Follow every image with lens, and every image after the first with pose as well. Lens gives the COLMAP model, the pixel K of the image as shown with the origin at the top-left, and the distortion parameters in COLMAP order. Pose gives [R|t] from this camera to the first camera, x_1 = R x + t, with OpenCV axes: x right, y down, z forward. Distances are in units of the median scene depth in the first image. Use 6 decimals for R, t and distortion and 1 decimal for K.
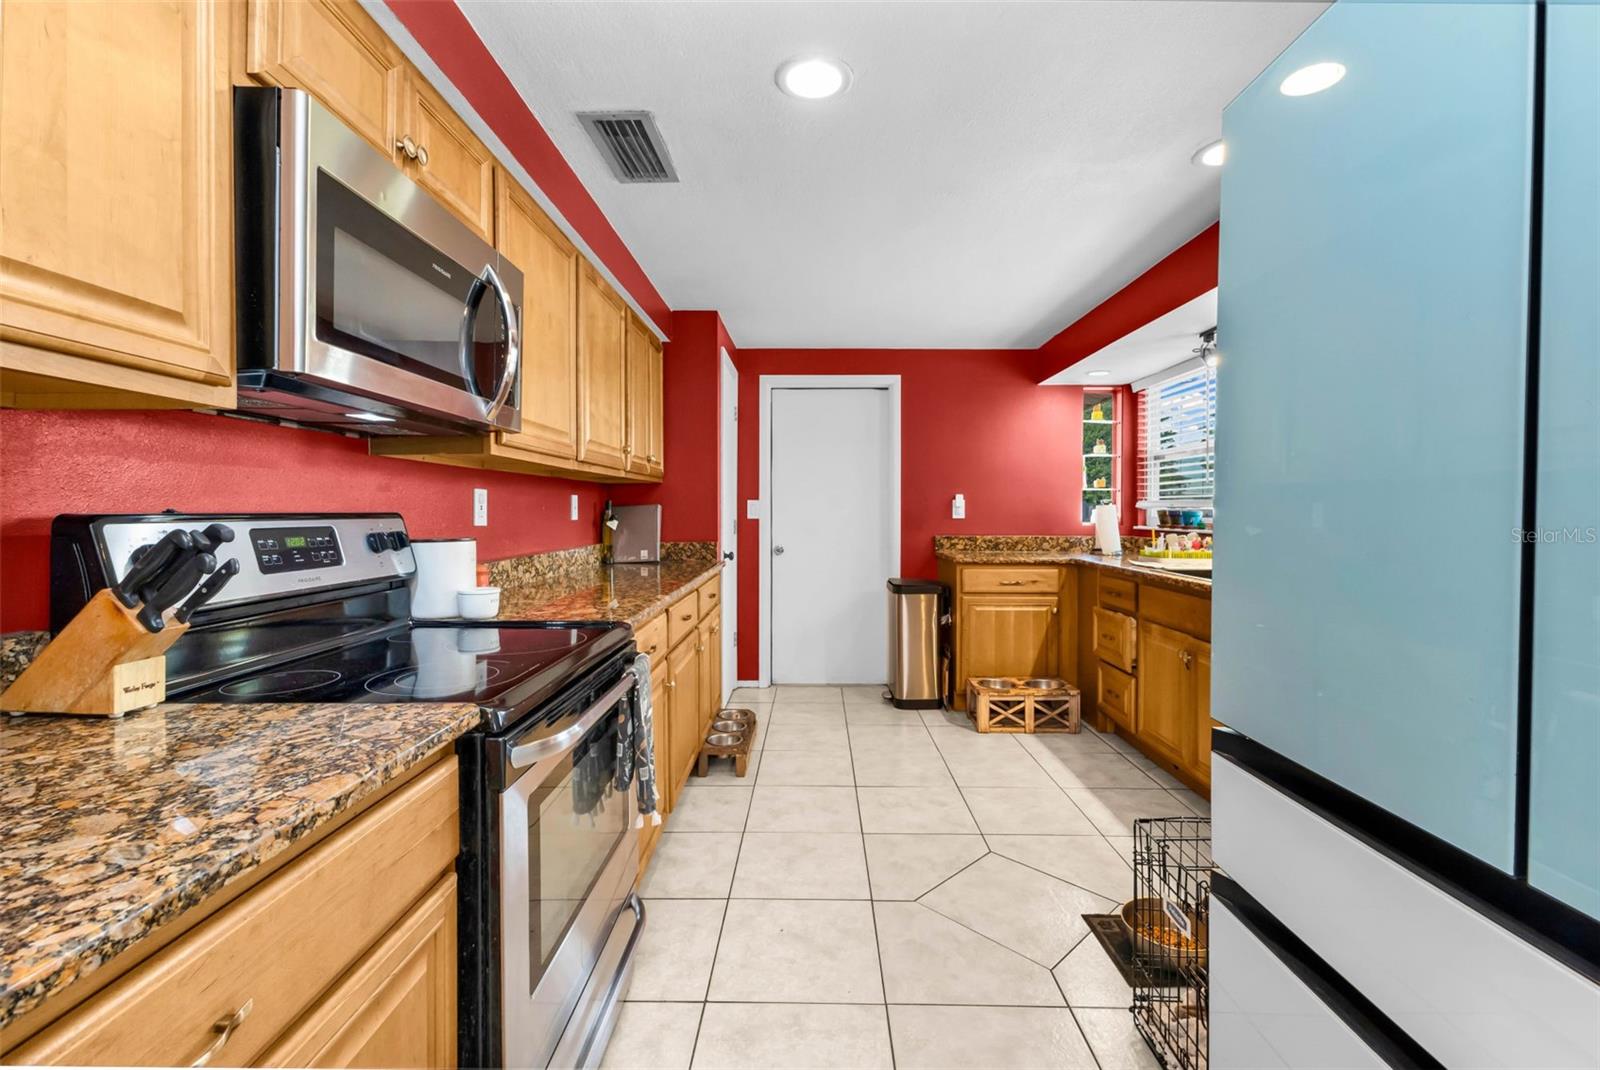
lens RADIAL K [[686.2, 0, 806.7], [0, 686.2, 516.4], [0, 0, 1]] dist [0.002465, 0.000301]
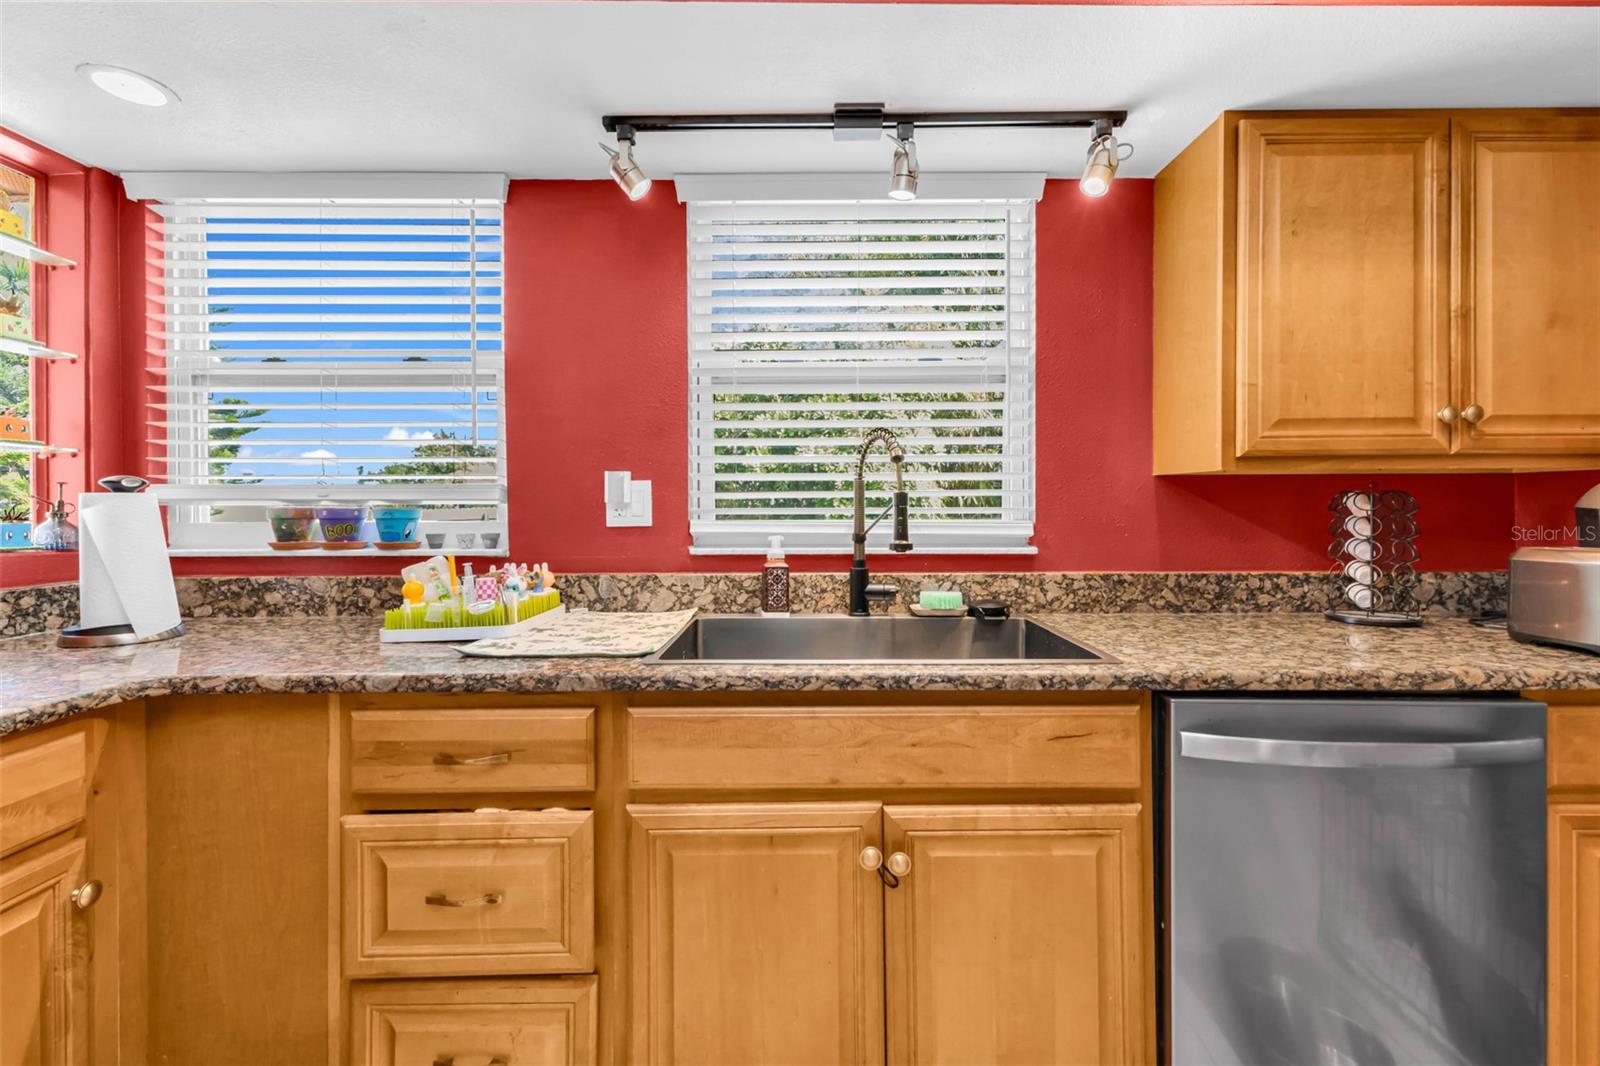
lens RADIAL K [[686.2, 0, 806.7], [0, 686.2, 514.4], [0, 0, 1]] dist [0.002465, 0.000301]
pose [[-0.017363, -0.005202, 0.999836, 0.084271], [0.007899, 0.999955, 0.005339, -0.003250], [-0.999818, 0.007990, -0.017322, 0.633341]]
